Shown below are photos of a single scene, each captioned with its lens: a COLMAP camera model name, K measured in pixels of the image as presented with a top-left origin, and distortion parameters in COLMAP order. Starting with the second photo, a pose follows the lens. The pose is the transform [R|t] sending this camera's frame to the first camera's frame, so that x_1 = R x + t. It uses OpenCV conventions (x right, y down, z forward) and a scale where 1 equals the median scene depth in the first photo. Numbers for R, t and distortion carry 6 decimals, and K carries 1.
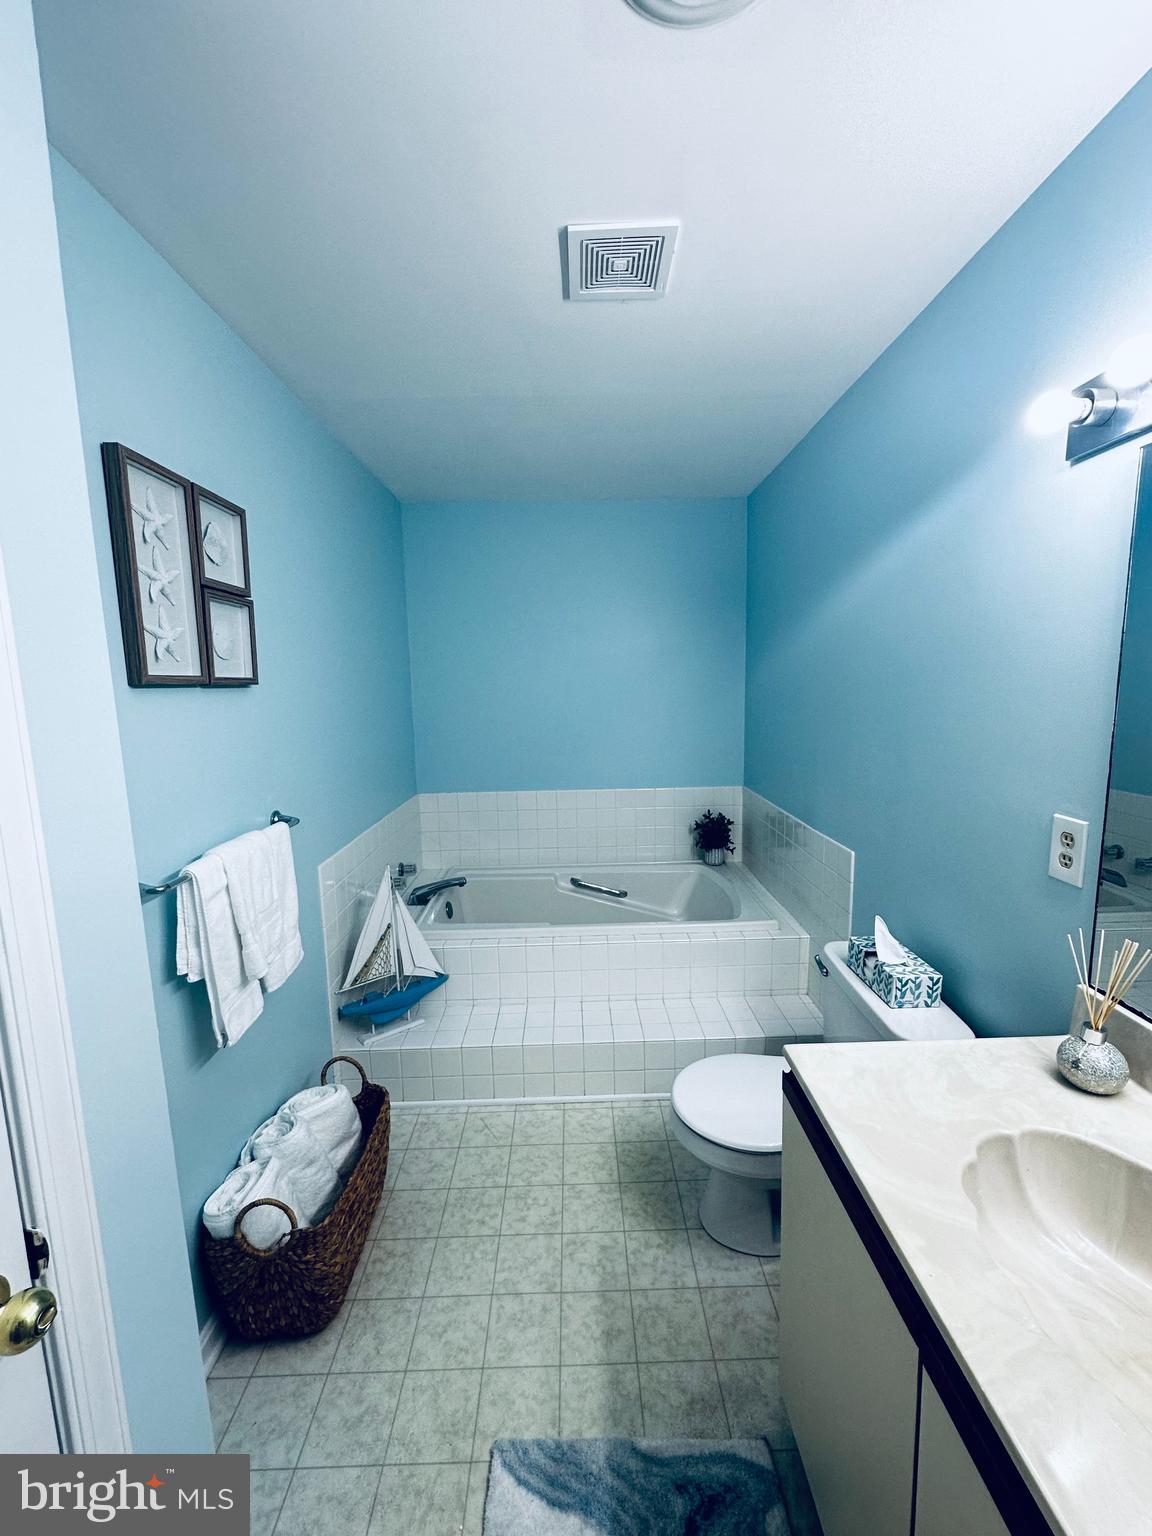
lens RADIAL K [[616.5, 0, 576.0], [0, 616.5, 768.0], [0, 0, 1]] dist [-0.000276, -0.000031]
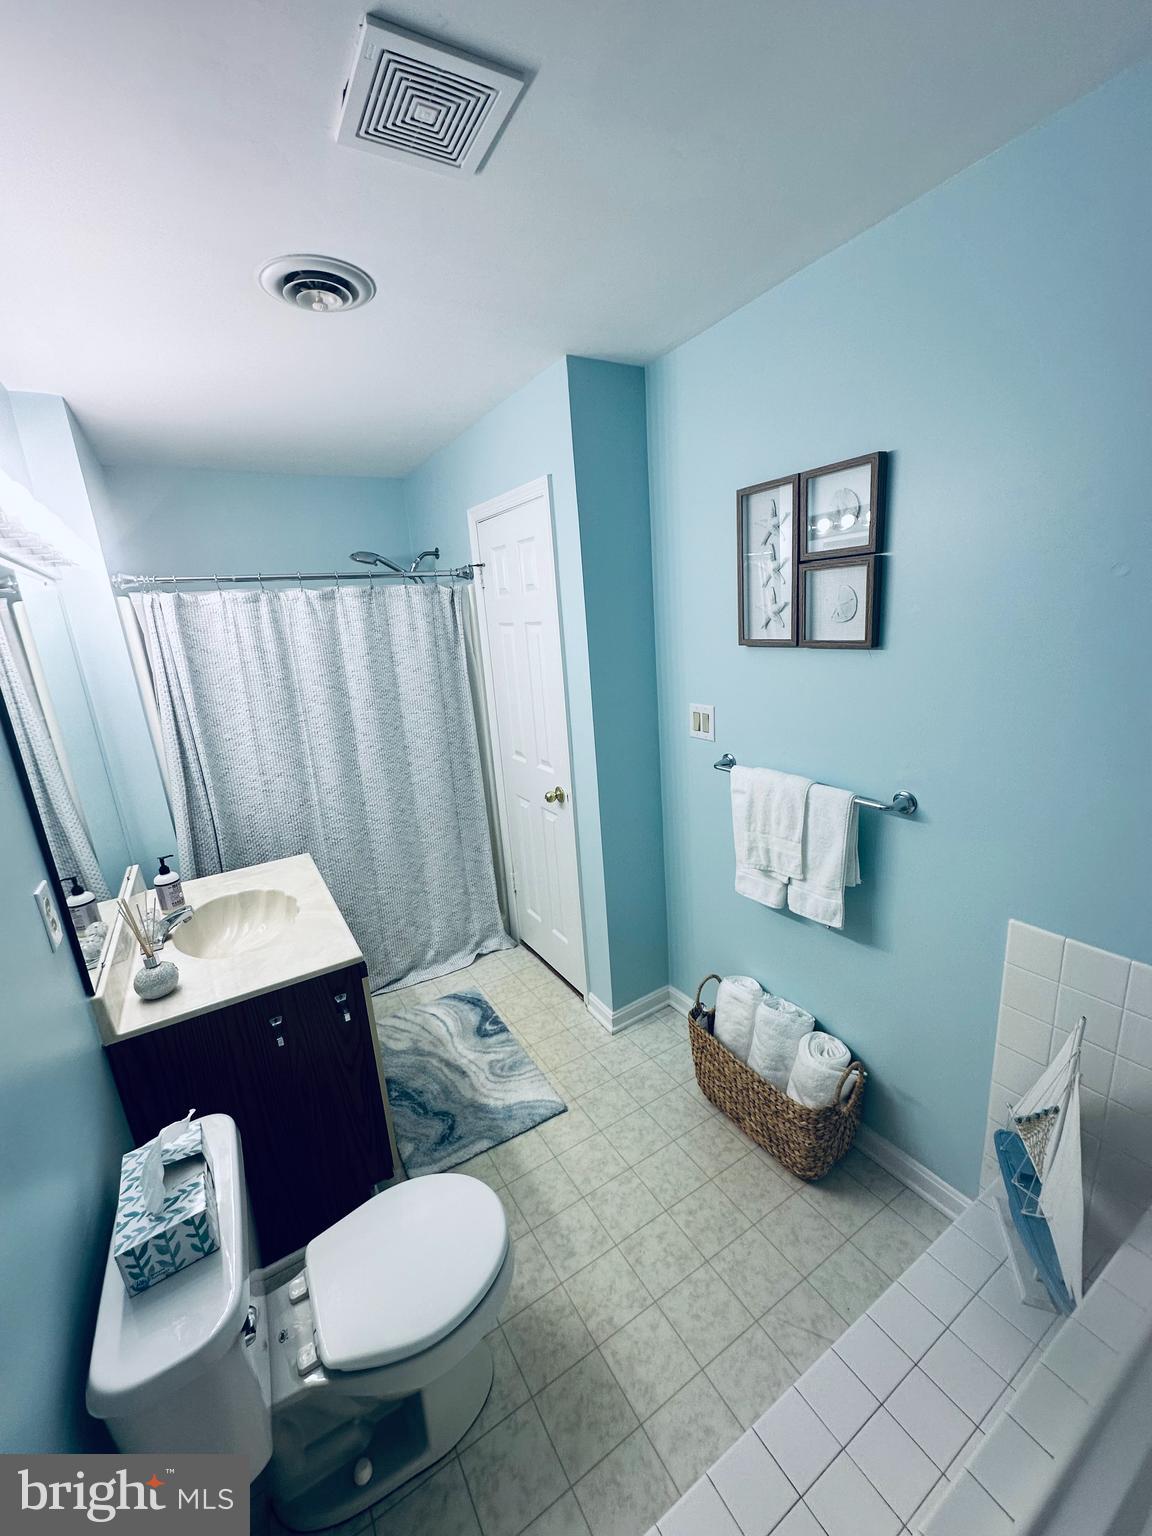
lens RADIAL K [[613.9, 0, 576.0], [0, 613.9, 768.0], [0, 0, 1]] dist [-0.000363, -0.000040]
pose [[-0.854521, 0.212622, -0.473905, 0.354373], [0.025071, 0.928199, 0.371238, -0.331920], [0.518811, 0.305349, -0.798497, 1.611681]]
